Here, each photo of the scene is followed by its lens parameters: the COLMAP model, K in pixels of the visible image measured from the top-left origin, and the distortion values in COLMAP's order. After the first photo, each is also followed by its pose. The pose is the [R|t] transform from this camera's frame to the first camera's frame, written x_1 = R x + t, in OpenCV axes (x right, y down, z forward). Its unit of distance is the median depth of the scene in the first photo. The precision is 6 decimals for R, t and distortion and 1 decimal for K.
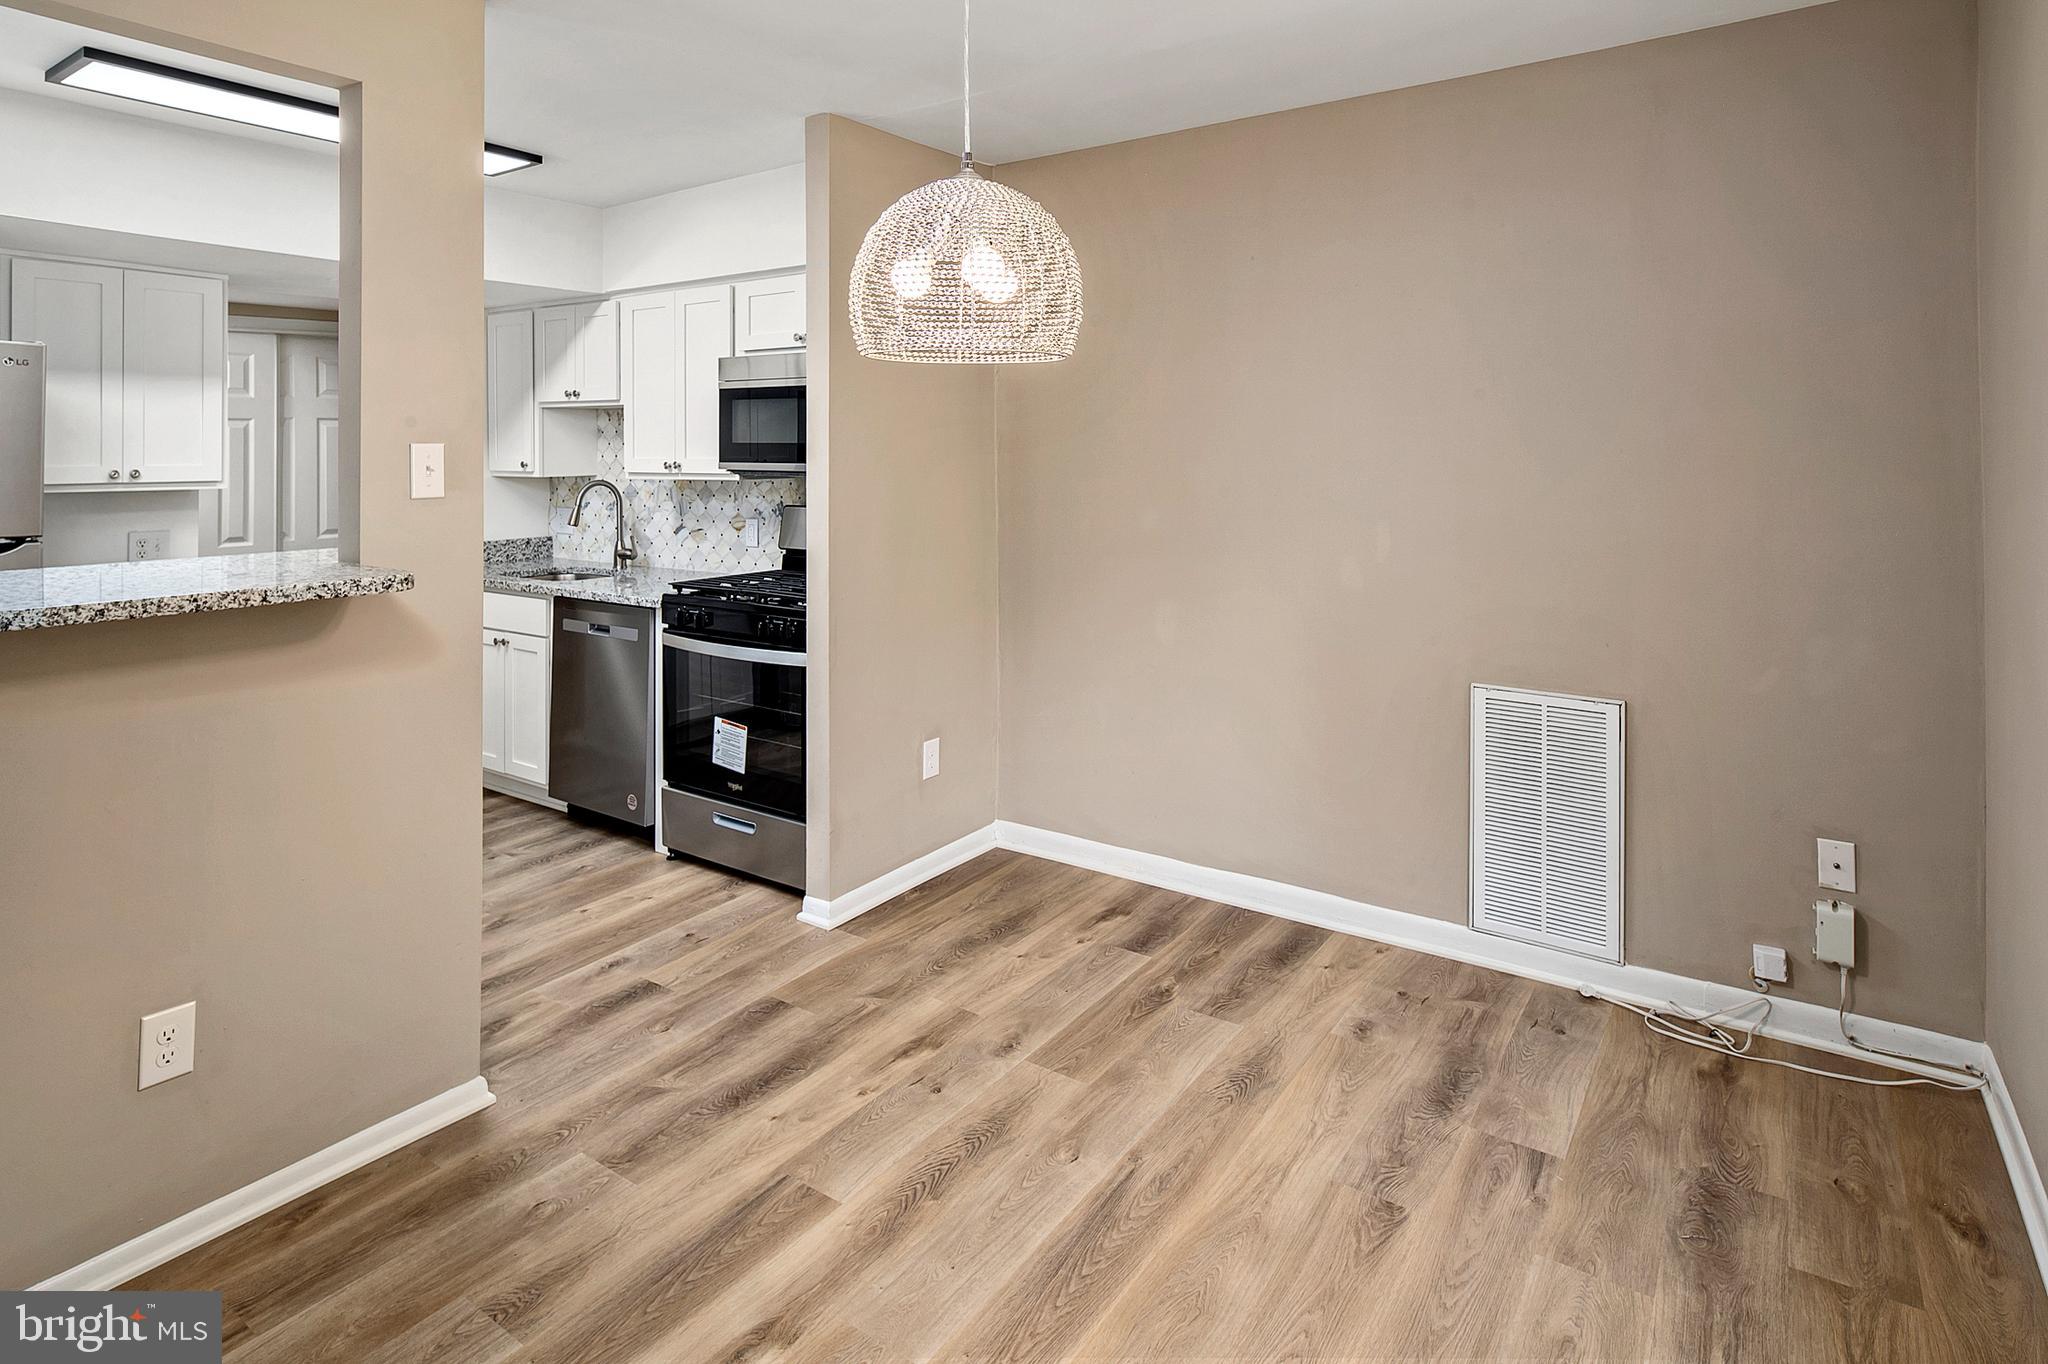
lens RADIAL K [[1087.0, 0, 1024.1], [0, 1087.0, 419.0], [0, 0, 1]] dist [0.002855, -0.001409]
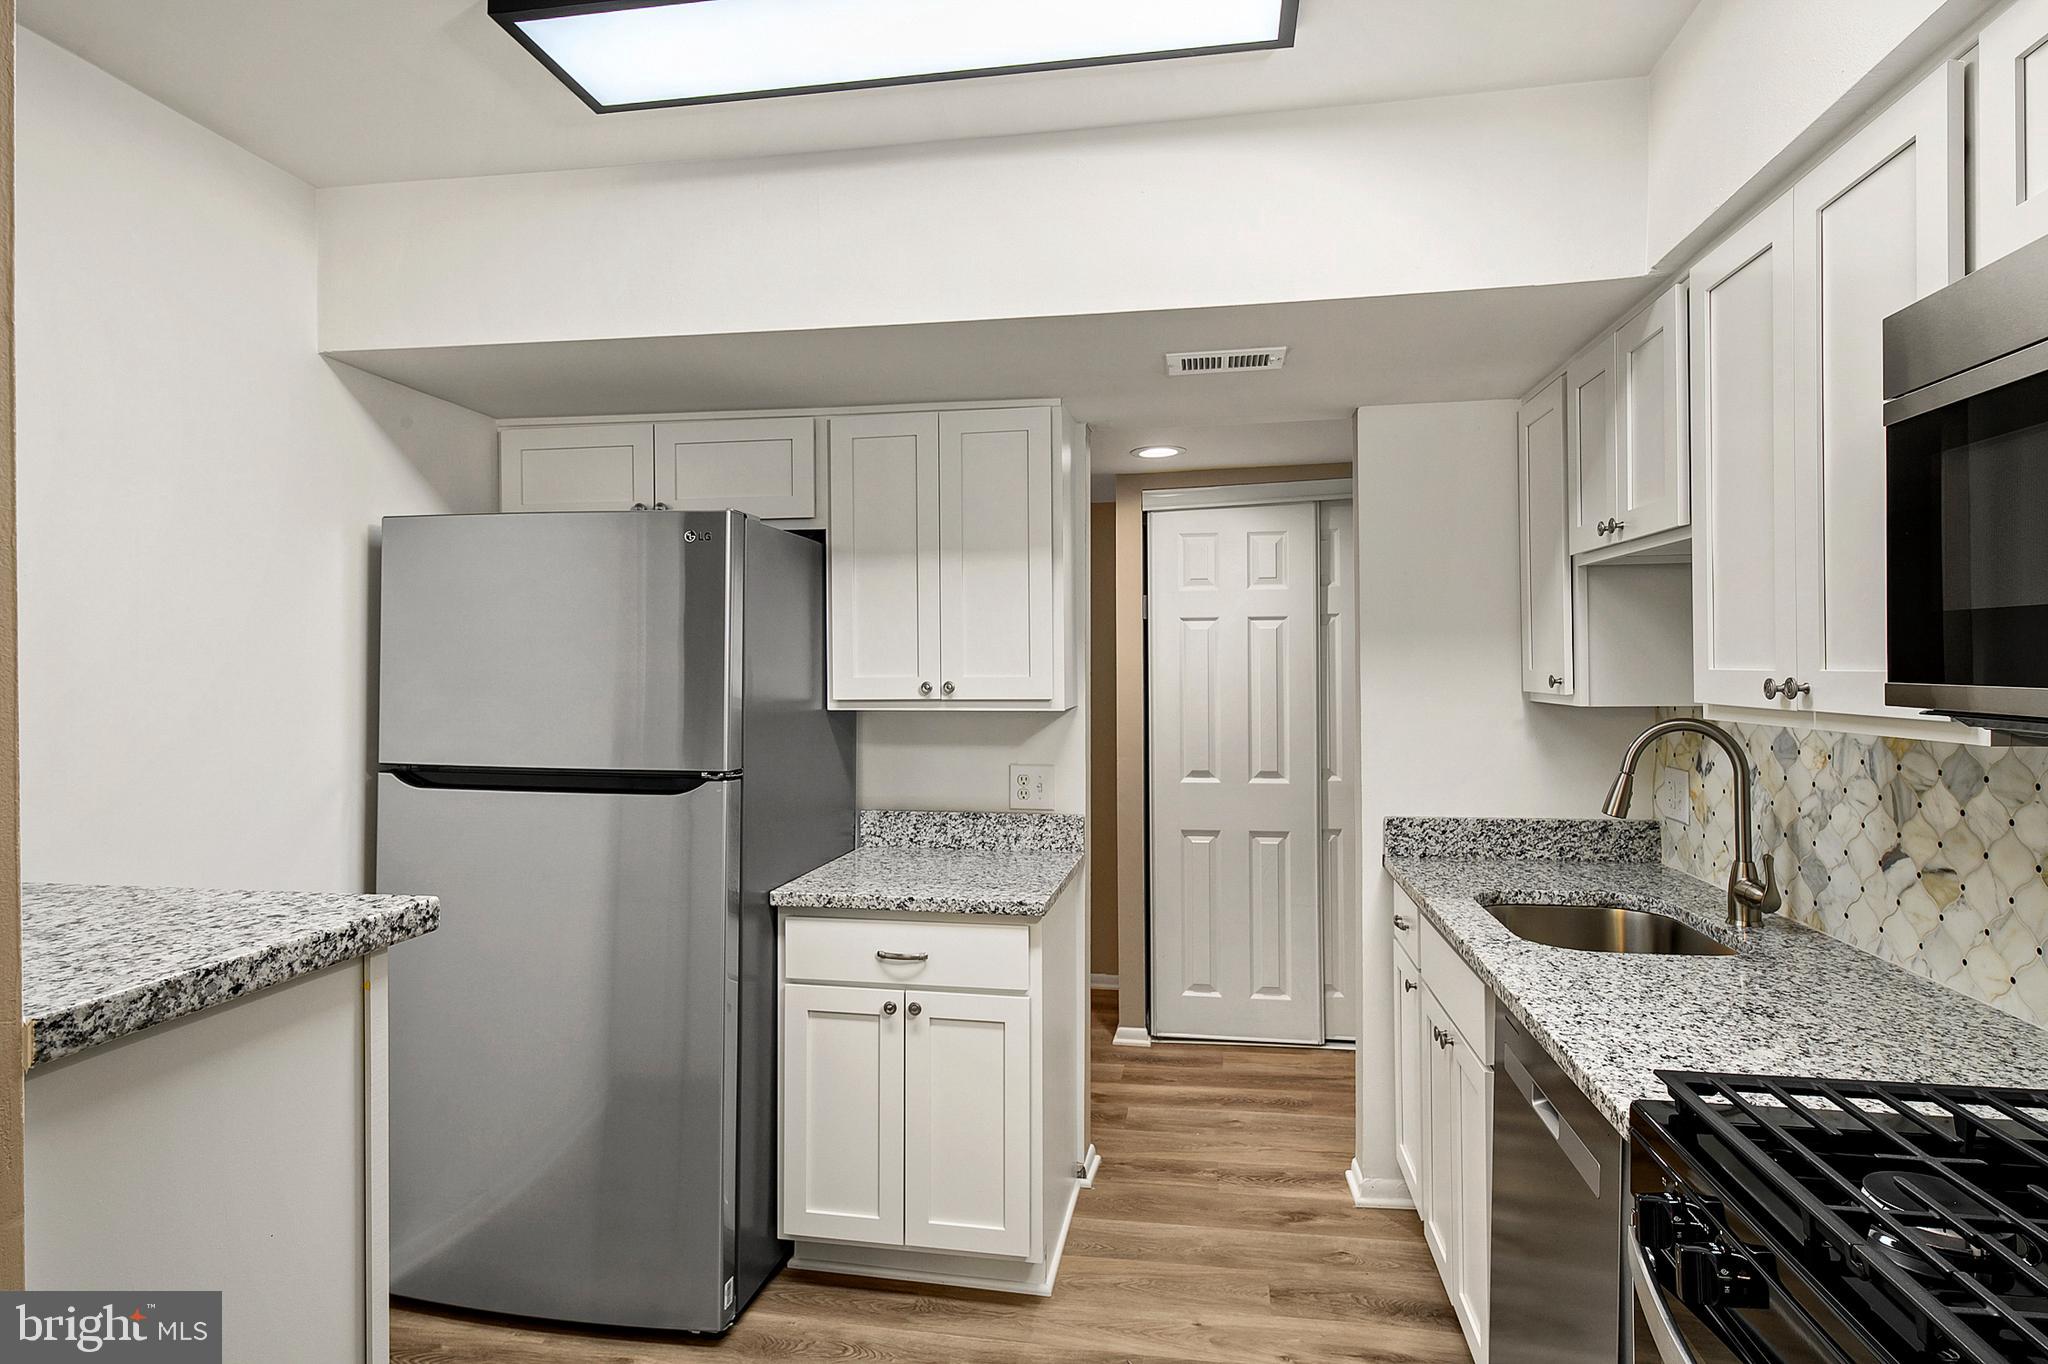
lens RADIAL K [[1106.3, 0, 1003.5], [0, 1106.3, 678.0], [0, 0, 1]] dist [0.000816, -0.000049]
pose [[0.405476, 0.008531, -0.914066, -0.169999], [0.028334, 0.999359, 0.021896, 0.040715], [0.913666, -0.034777, 0.404974, 1.039764]]
